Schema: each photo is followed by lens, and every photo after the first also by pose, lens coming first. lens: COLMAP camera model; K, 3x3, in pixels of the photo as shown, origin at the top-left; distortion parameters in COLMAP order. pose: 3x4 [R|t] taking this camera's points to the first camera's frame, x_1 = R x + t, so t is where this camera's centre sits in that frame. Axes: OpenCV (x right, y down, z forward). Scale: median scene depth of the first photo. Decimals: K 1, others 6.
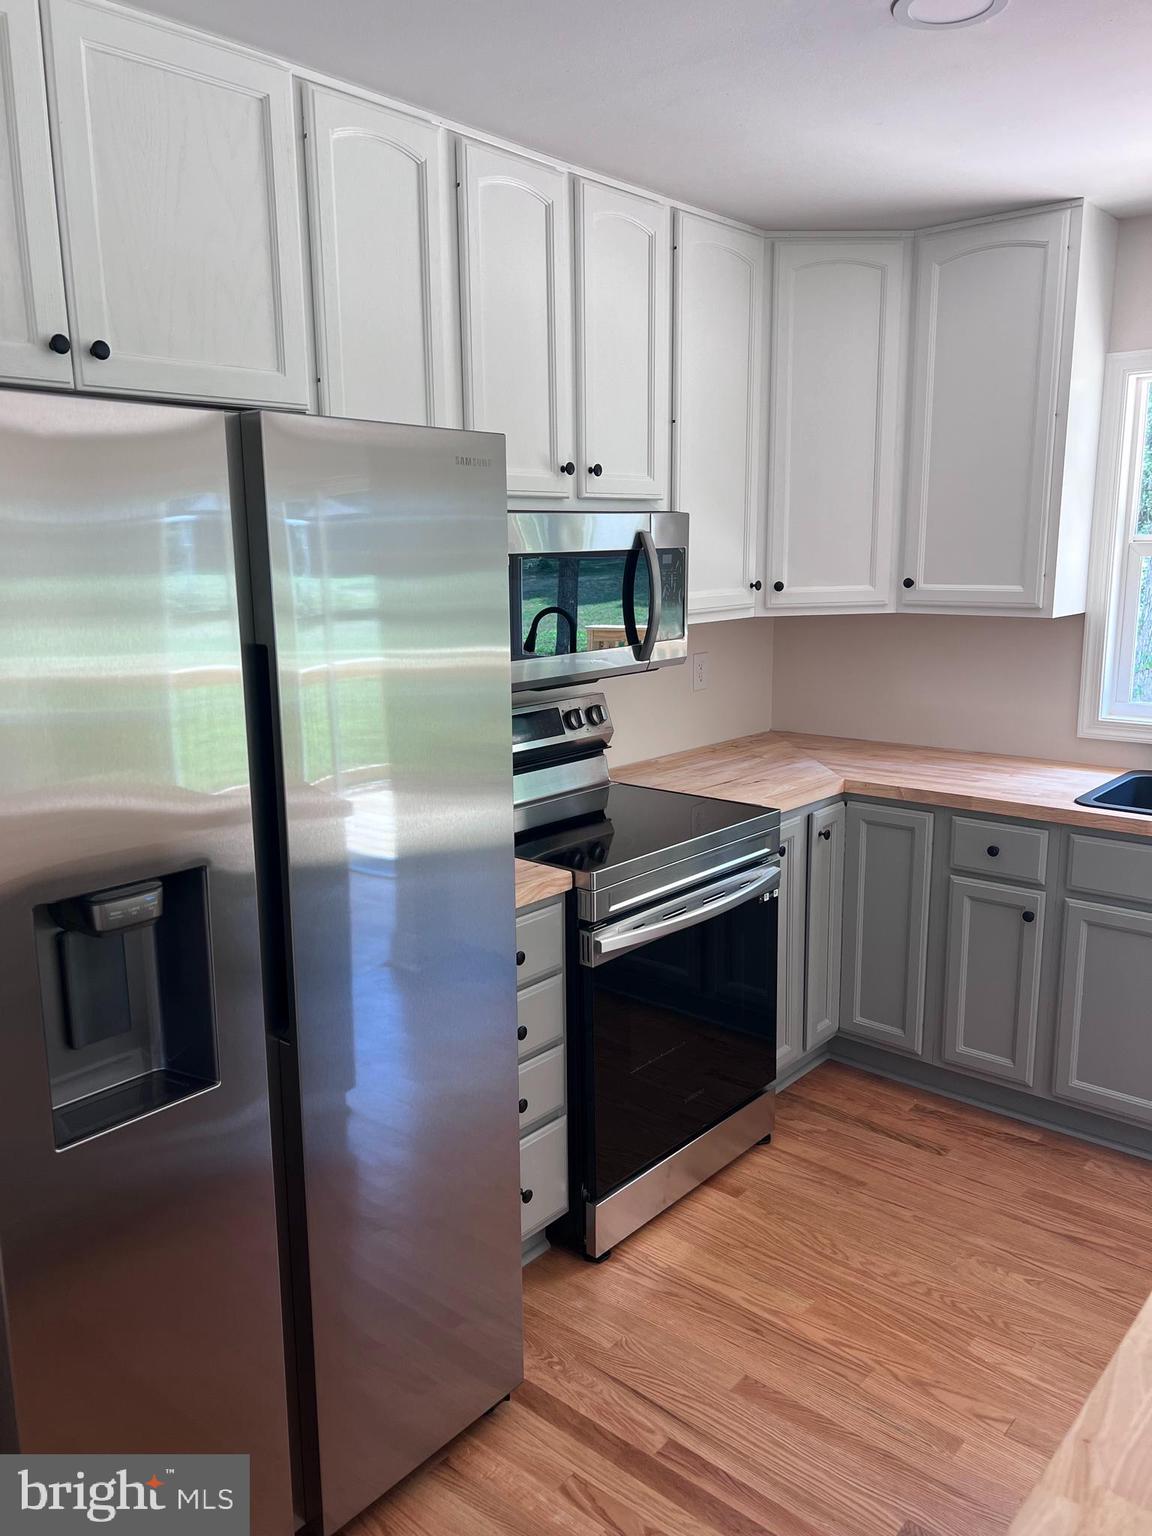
lens RADIAL K [[1153.0, 0, 533.7], [0, 1153.0, 772.2], [0, 0, 1]] dist [0.047424, -0.048796]
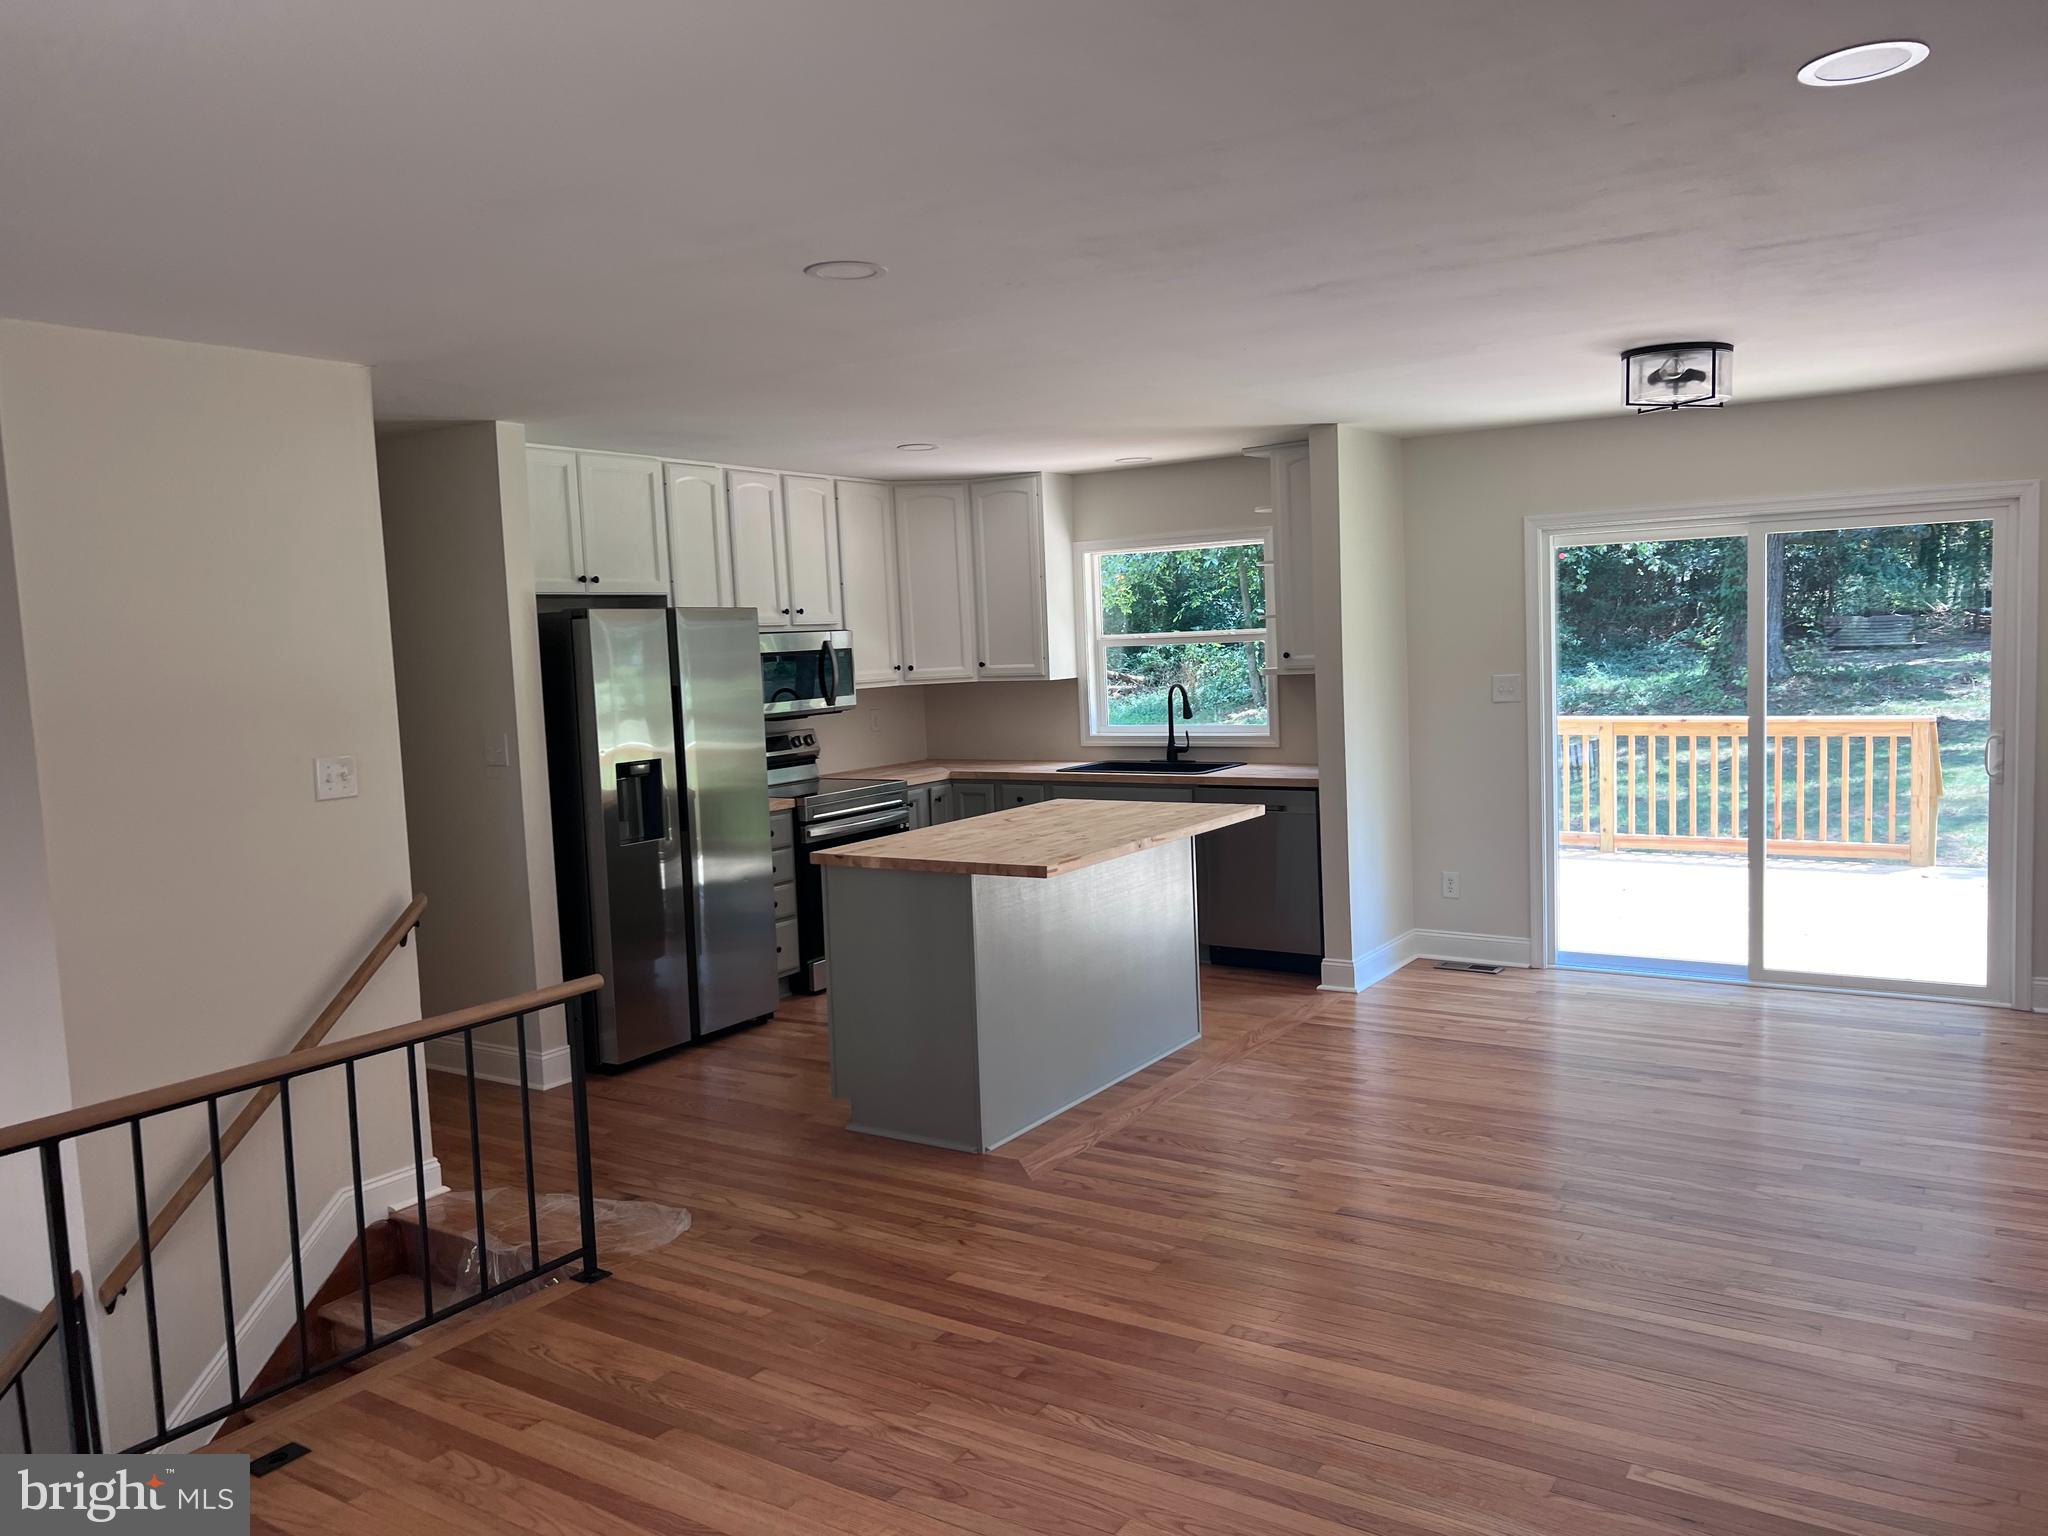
lens RADIAL K [[1537.3, 0, 1027.8], [0, 1537.3, 770.4], [0, 0, 1]] dist [0.047424, -0.048796]
pose [[0.987042, -0.041528, 0.154998, 0.016194], [0.059091, 0.992120, -0.110480, 0.304454], [-0.149188, 0.118207, 0.981718, -1.518128]]
